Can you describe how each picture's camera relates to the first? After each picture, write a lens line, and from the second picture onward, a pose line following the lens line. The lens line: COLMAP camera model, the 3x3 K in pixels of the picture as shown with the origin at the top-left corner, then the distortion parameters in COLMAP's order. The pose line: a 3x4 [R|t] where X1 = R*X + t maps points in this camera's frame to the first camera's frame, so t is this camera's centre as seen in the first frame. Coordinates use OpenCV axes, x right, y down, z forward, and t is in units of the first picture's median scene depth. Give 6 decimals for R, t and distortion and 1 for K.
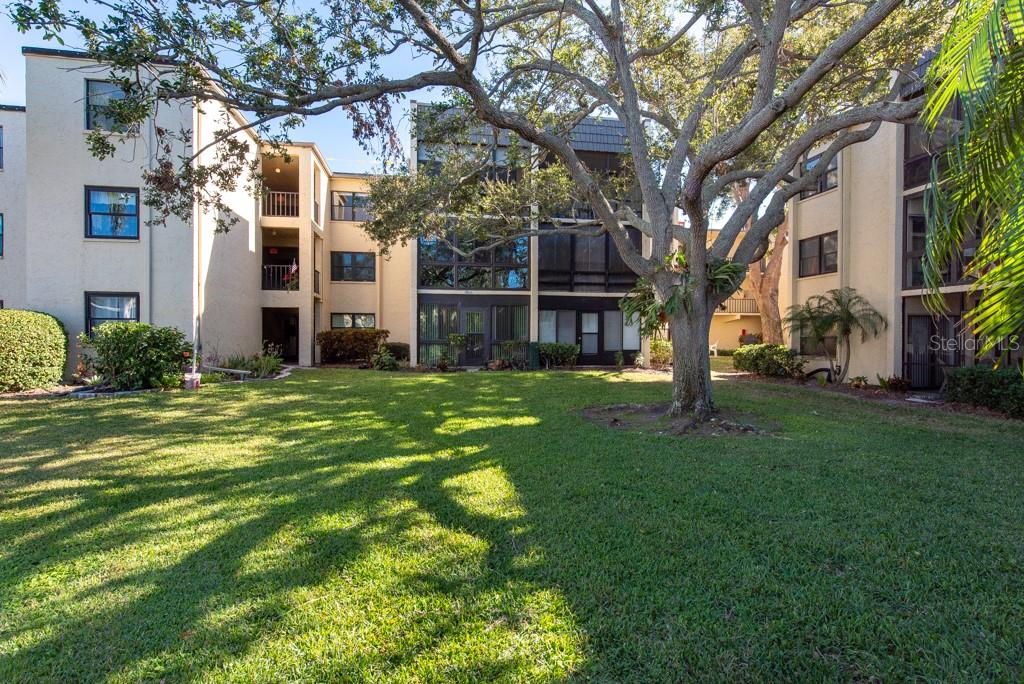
lens RADIAL K [[517.9, 0, 511.0], [0, 517.9, 339.8], [0, 0, 1]] dist [0.003407, 0.000065]
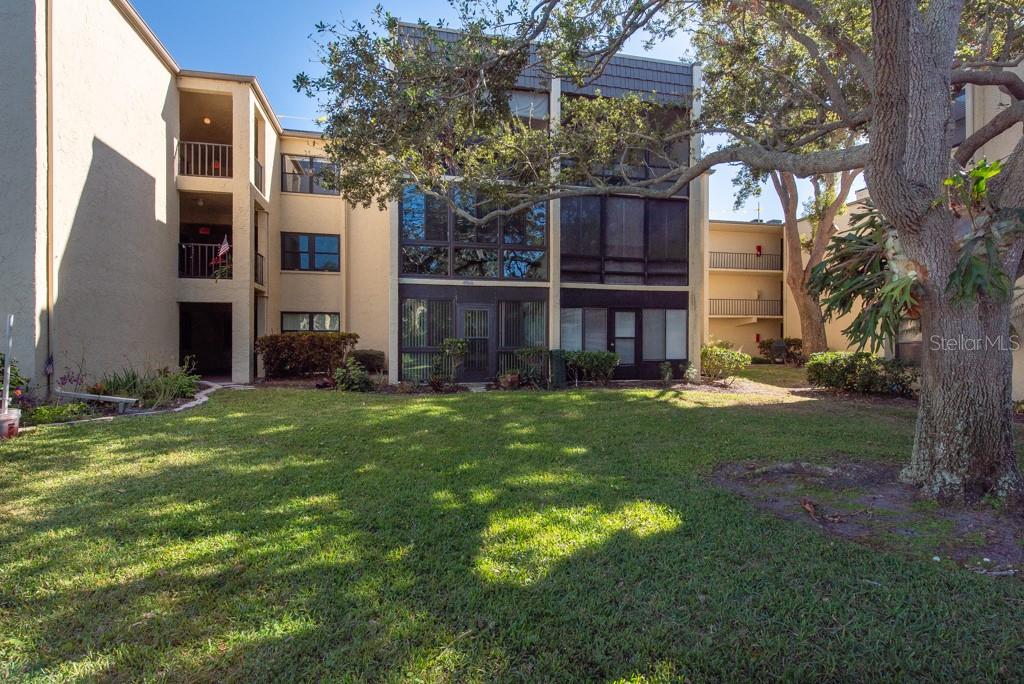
lens RADIAL K [[517.9, 0, 515.9], [0, 517.9, 343.4], [0, 0, 1]] dist [0.003407, 0.000065]
pose [[0.997601, -0.001038, 0.069216, -0.063141], [0.001206, 0.999996, -0.002394, -0.002858], [-0.069213, 0.002471, 0.997599, 0.248551]]
